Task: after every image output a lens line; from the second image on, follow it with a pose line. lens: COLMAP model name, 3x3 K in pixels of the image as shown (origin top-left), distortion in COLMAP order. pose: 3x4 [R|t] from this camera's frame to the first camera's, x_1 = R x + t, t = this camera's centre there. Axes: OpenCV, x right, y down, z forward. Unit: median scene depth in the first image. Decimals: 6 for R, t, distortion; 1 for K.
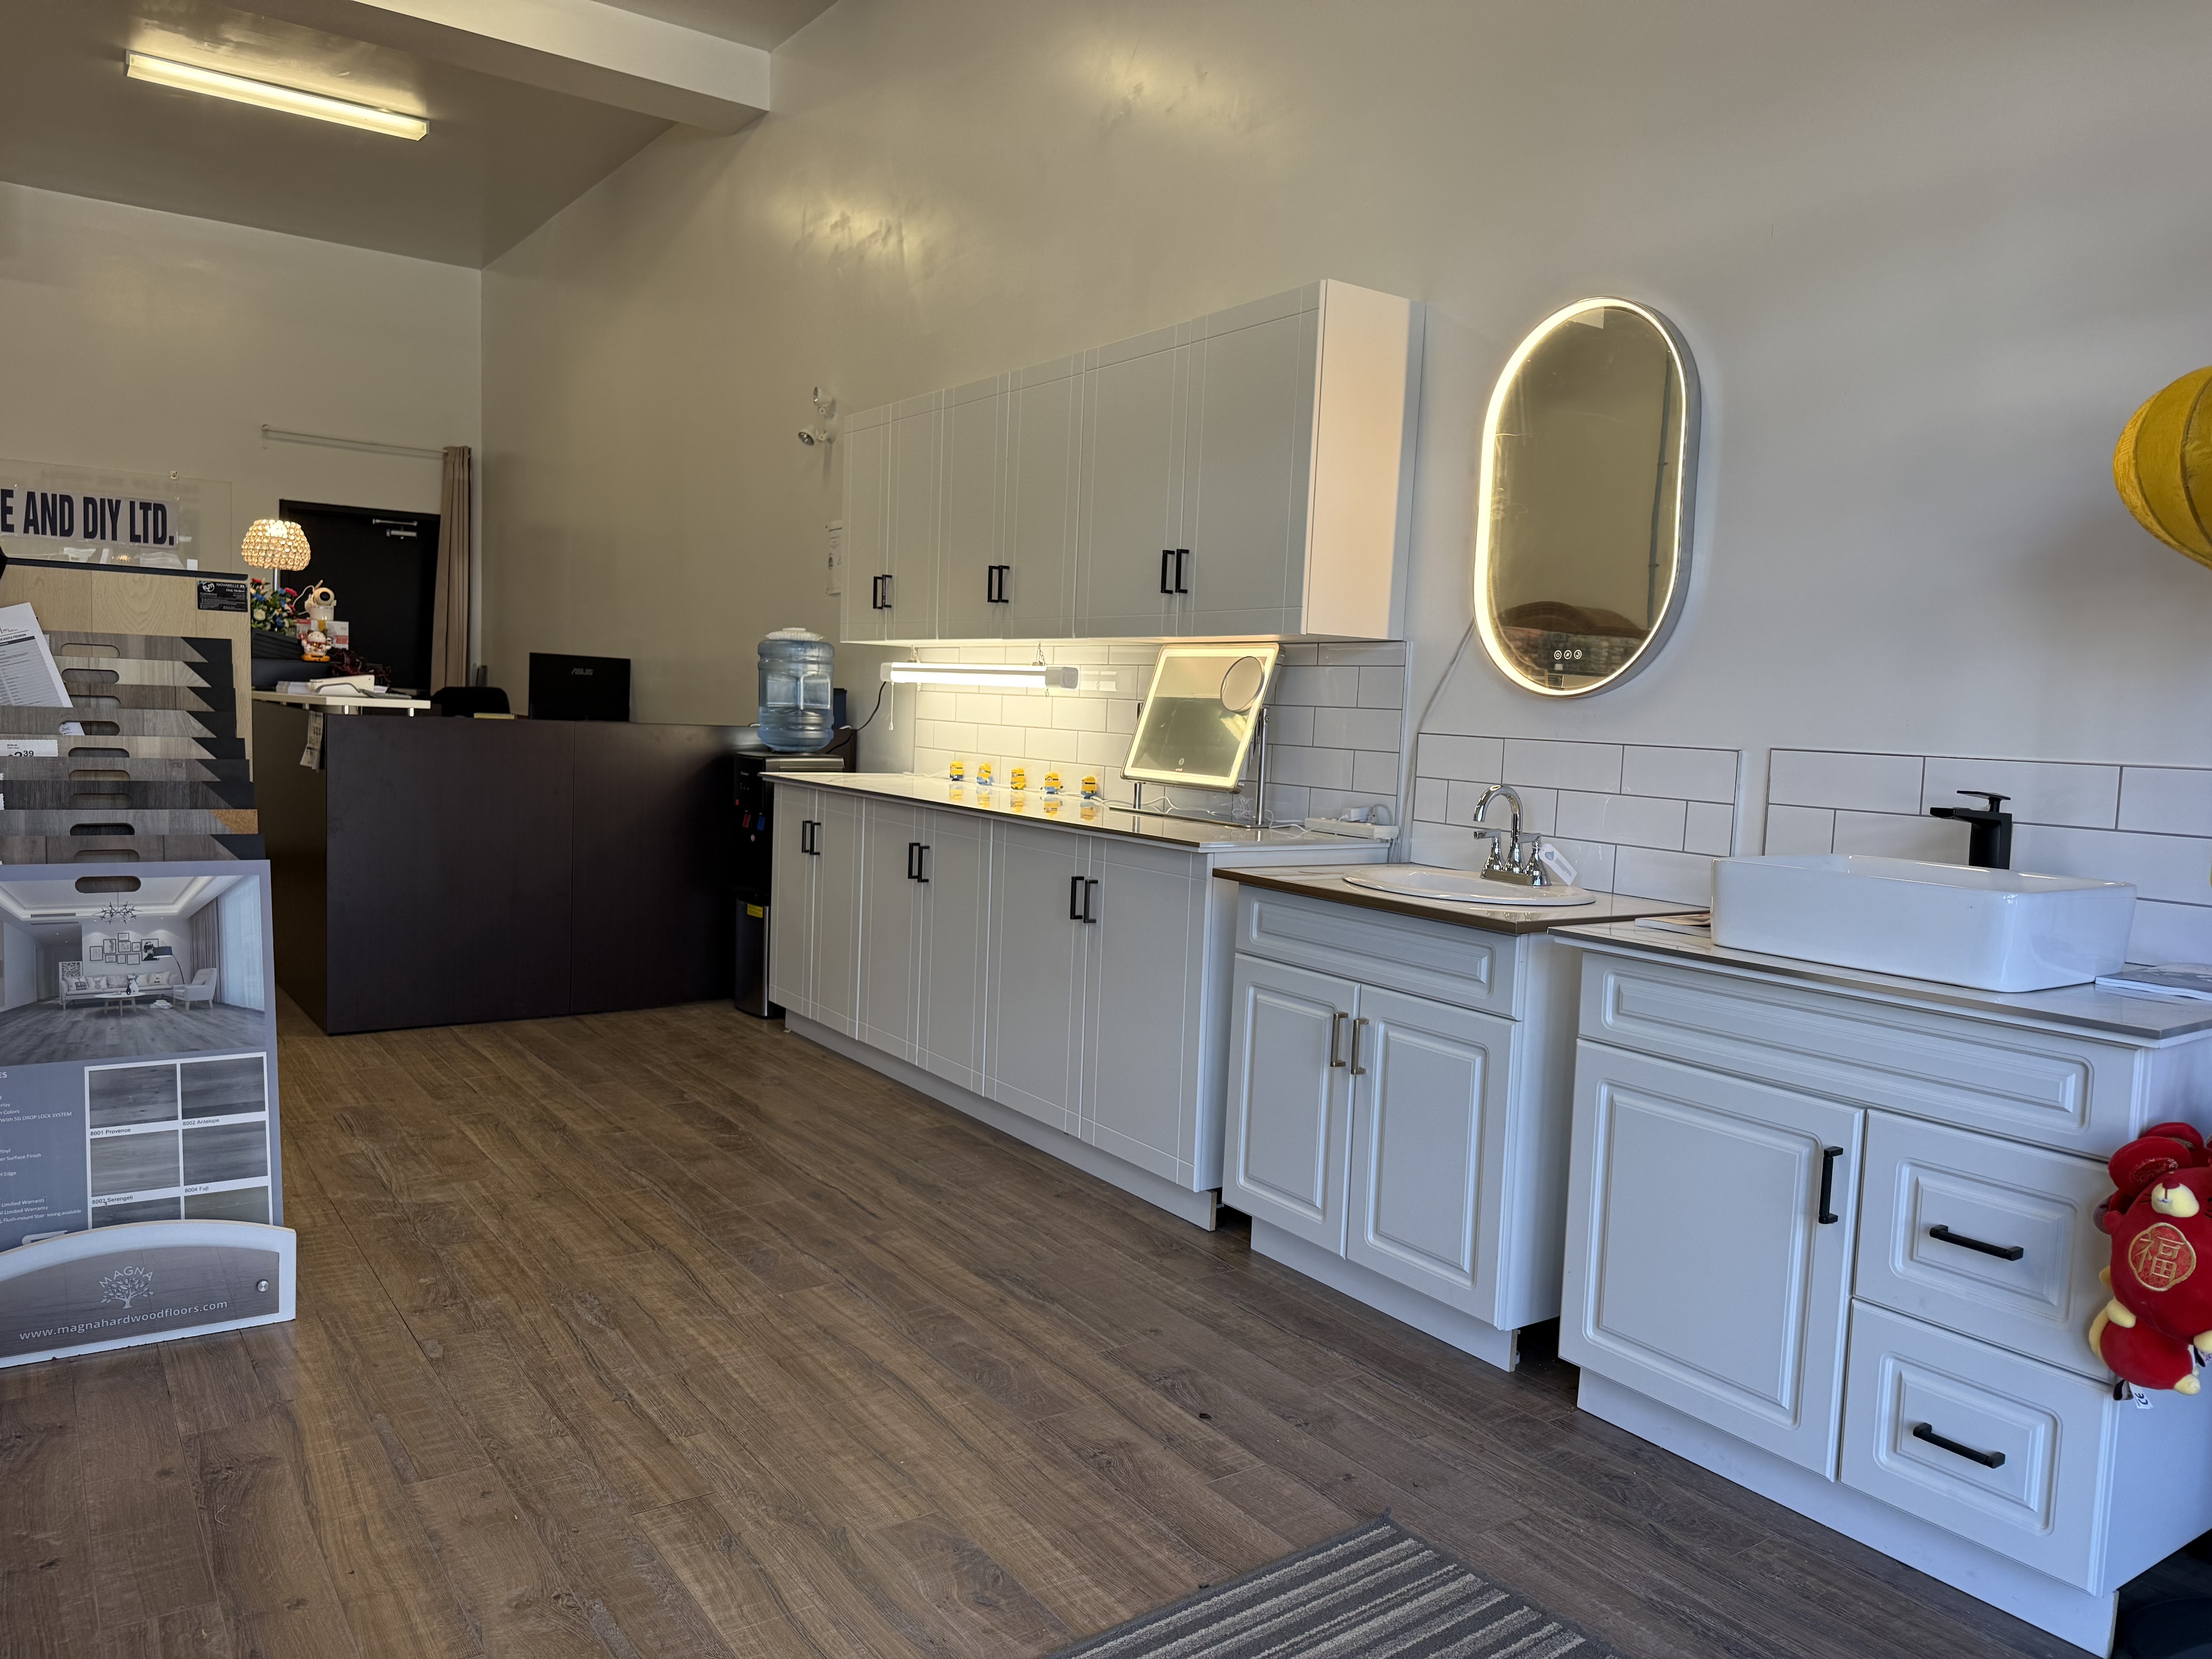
lens RADIAL K [[1548.1, 0, 1102.0], [0, 1548.1, 843.1], [0, 0, 1]] dist [0.075224, -0.097713]
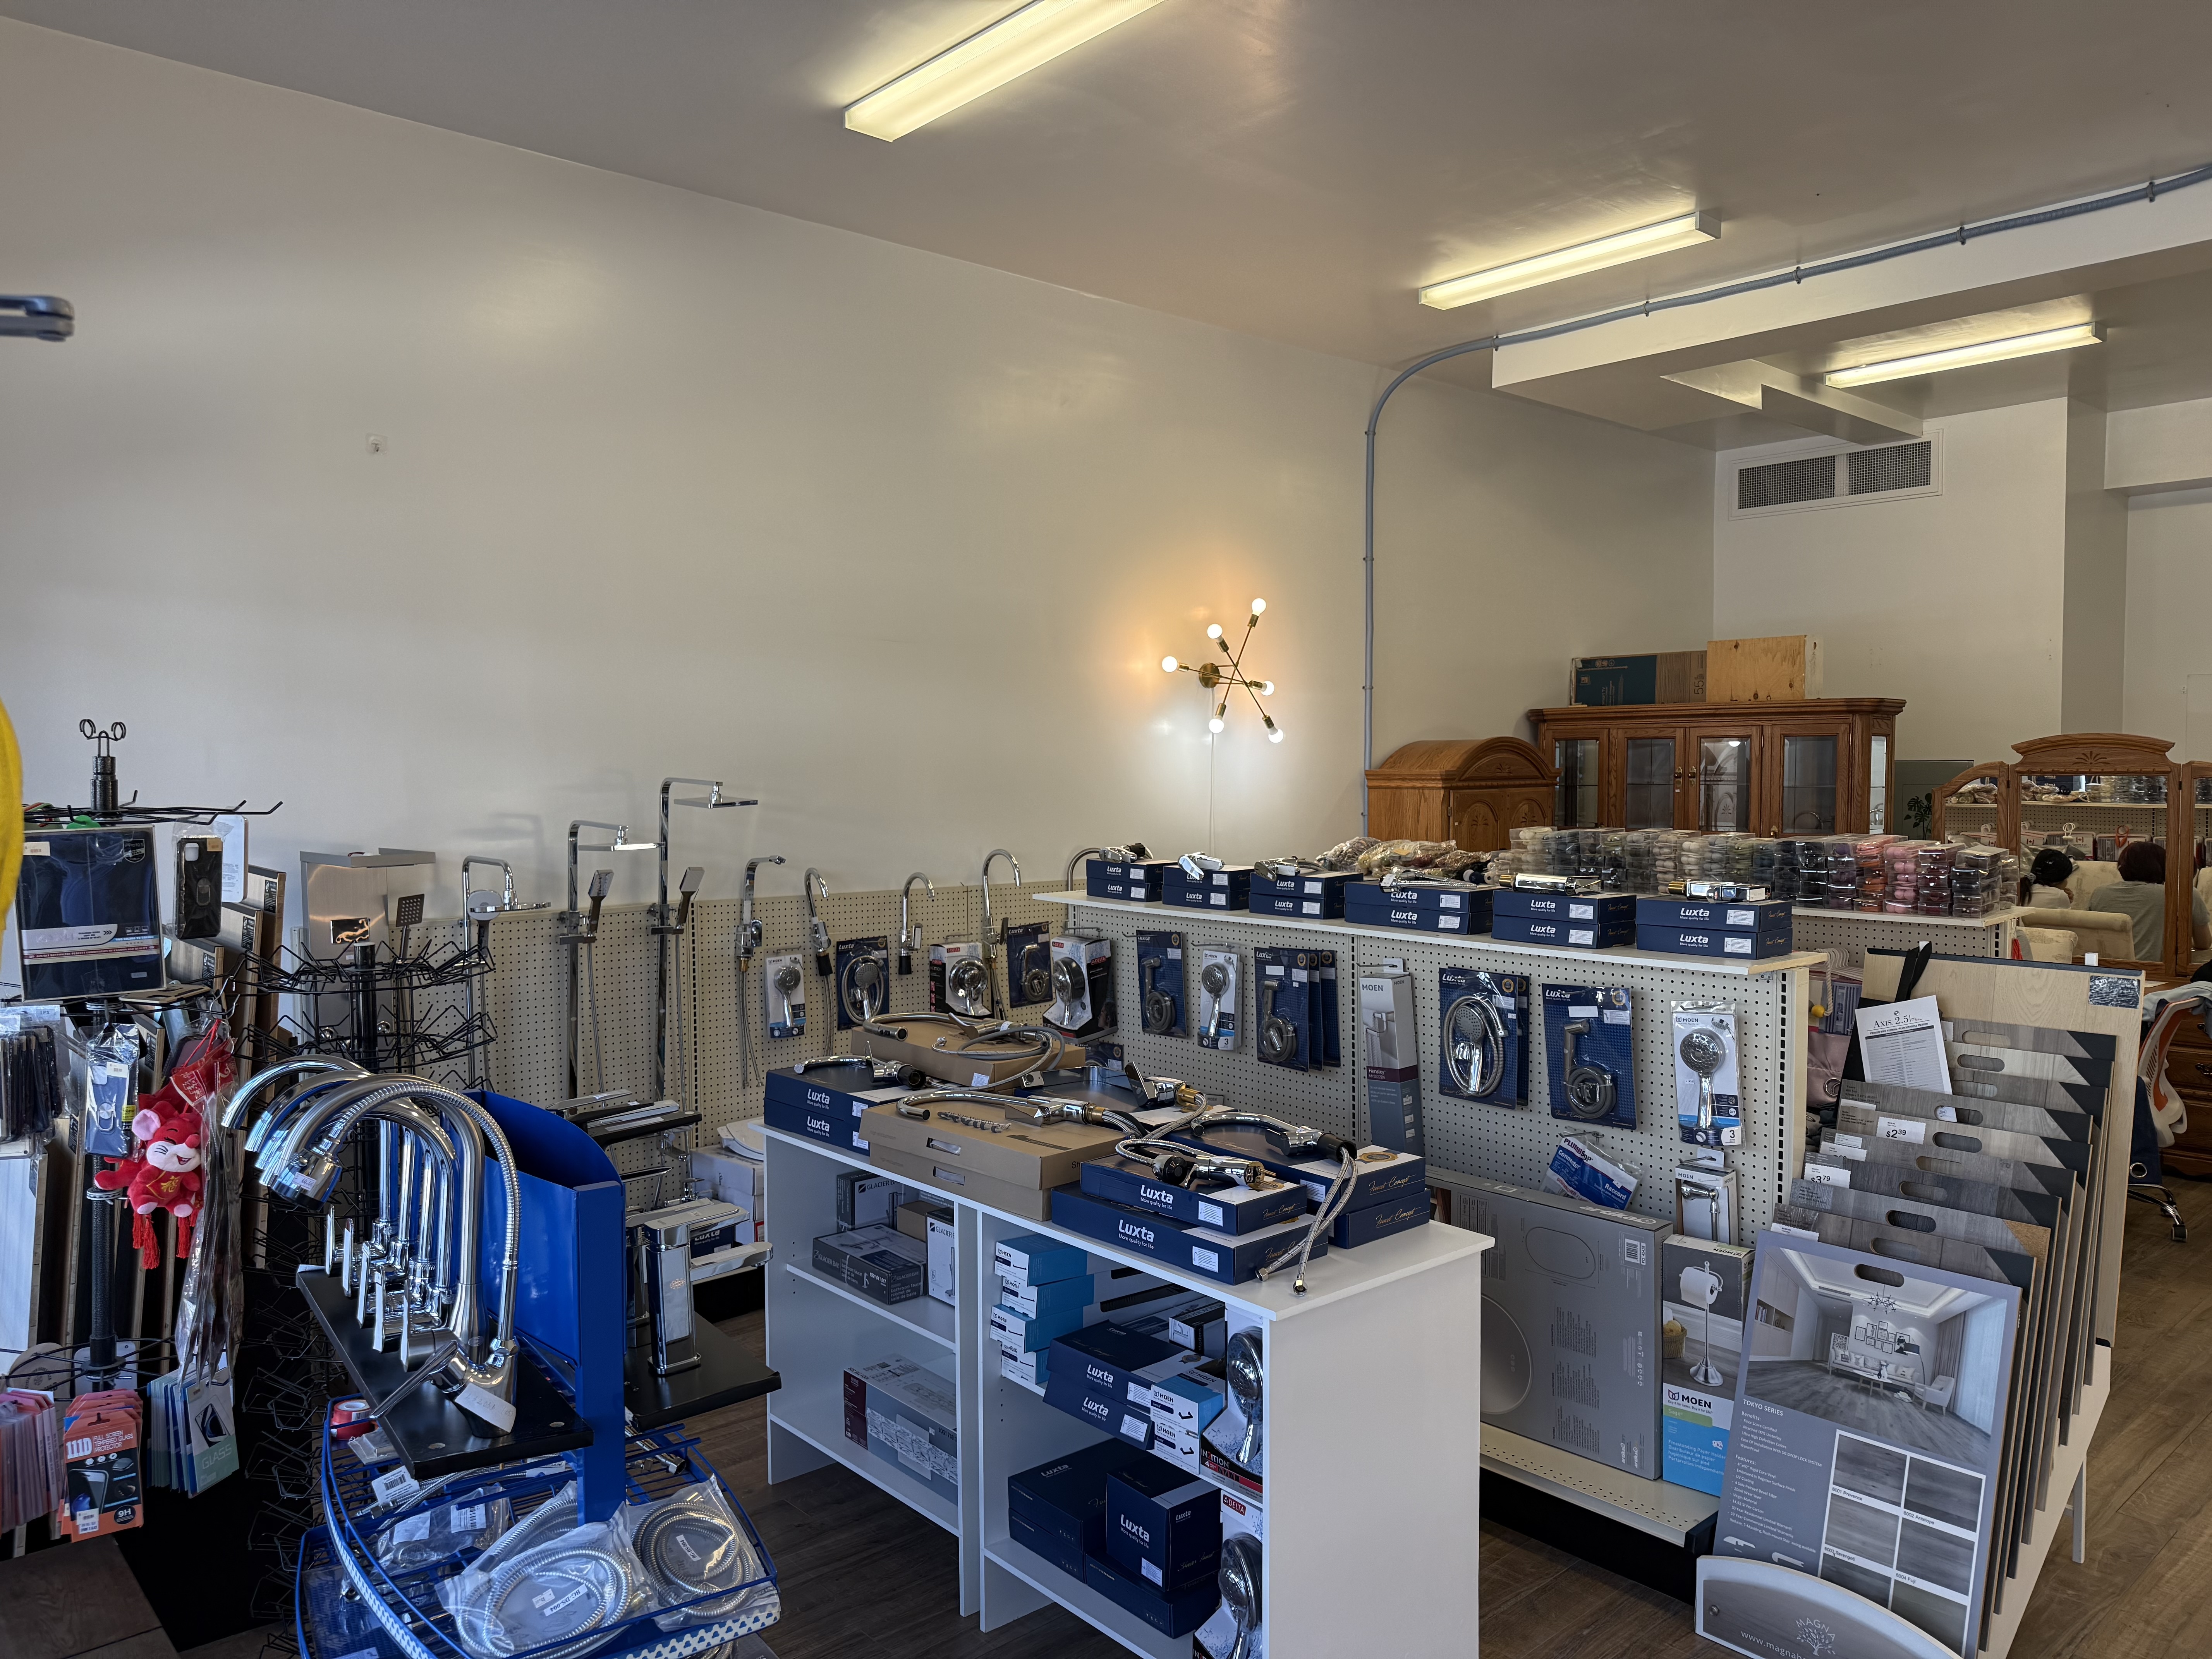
lens RADIAL K [[1548.1, 0, 1103.3], [0, 1548.1, 833.8], [0, 0, 1]] dist [0.075224, -0.097713]
pose [[0.107790, 0.005450, -0.994159, 0.401814], [-0.072345, 0.997377, -0.002377, -0.228297], [0.991538, 0.072179, 0.107902, 0.265633]]
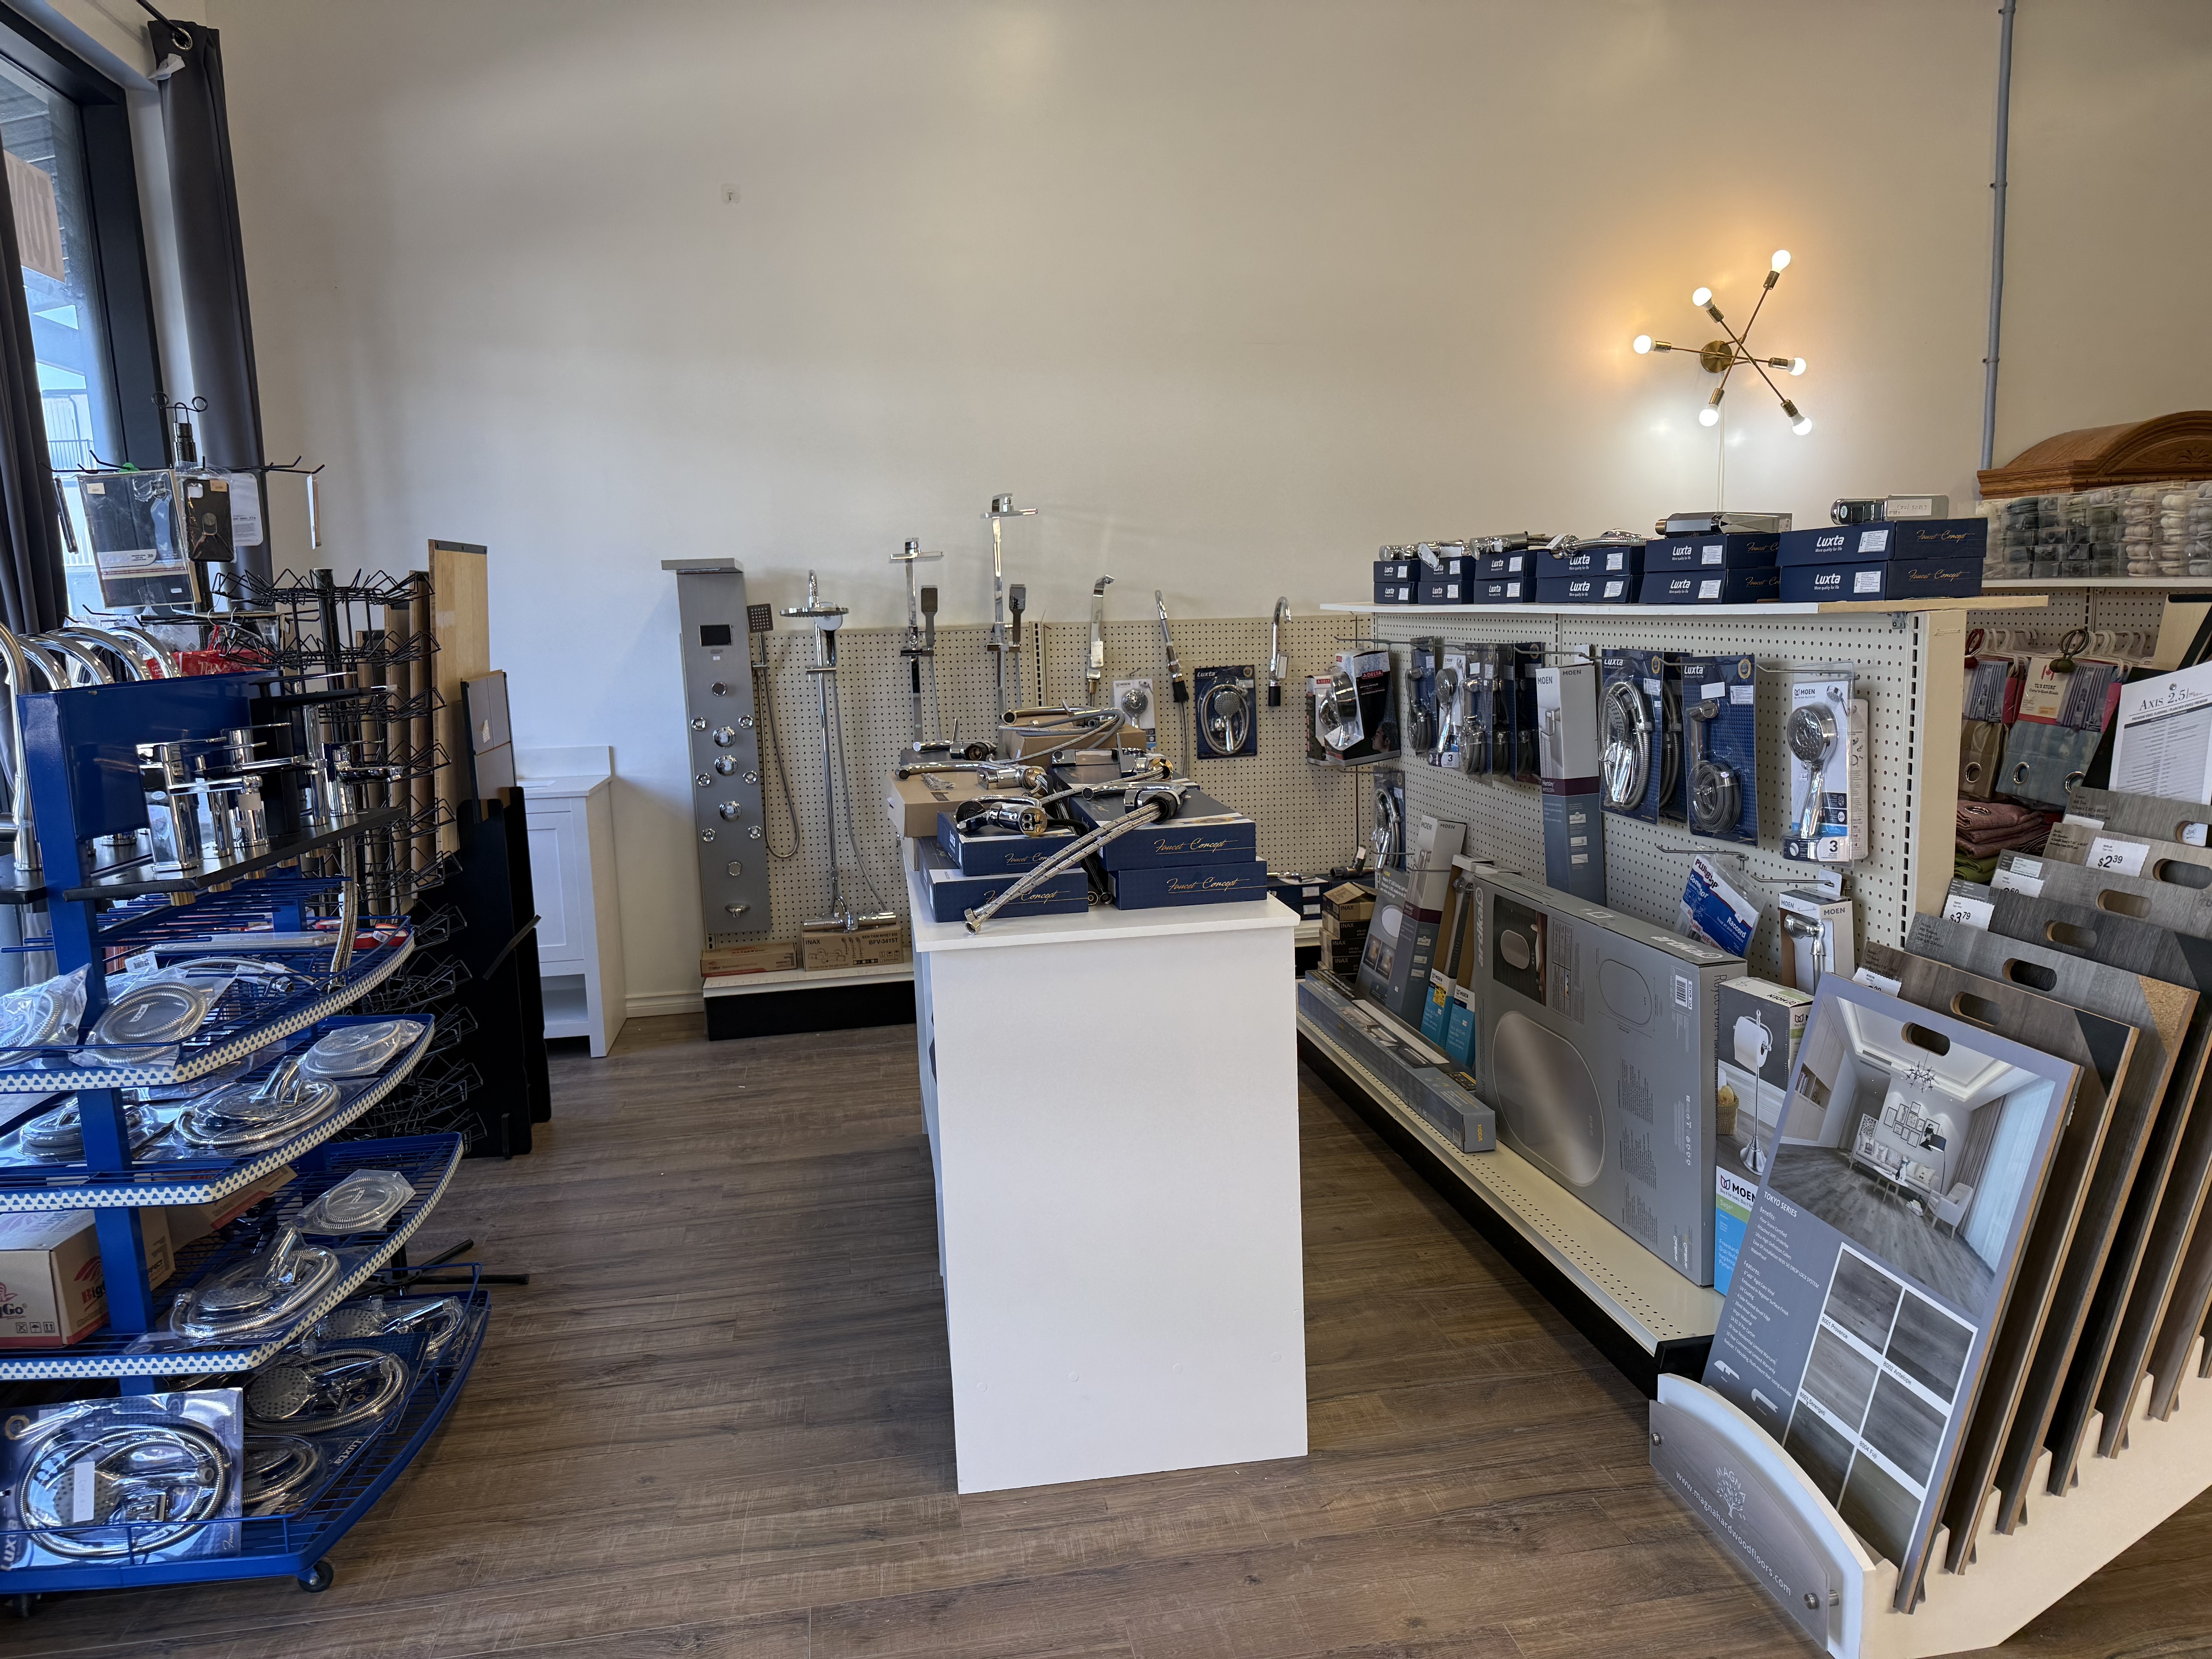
lens RADIAL K [[1548.1, 0, 1108.9], [0, 1548.1, 850.8], [0, 0, 1]] dist [0.075224, -0.097713]
pose [[-0.438483, 0.116756, -0.891123, 0.211798], [-0.058380, 0.985731, 0.157877, -0.150881], [0.896841, 0.121250, -0.425411, 0.868336]]
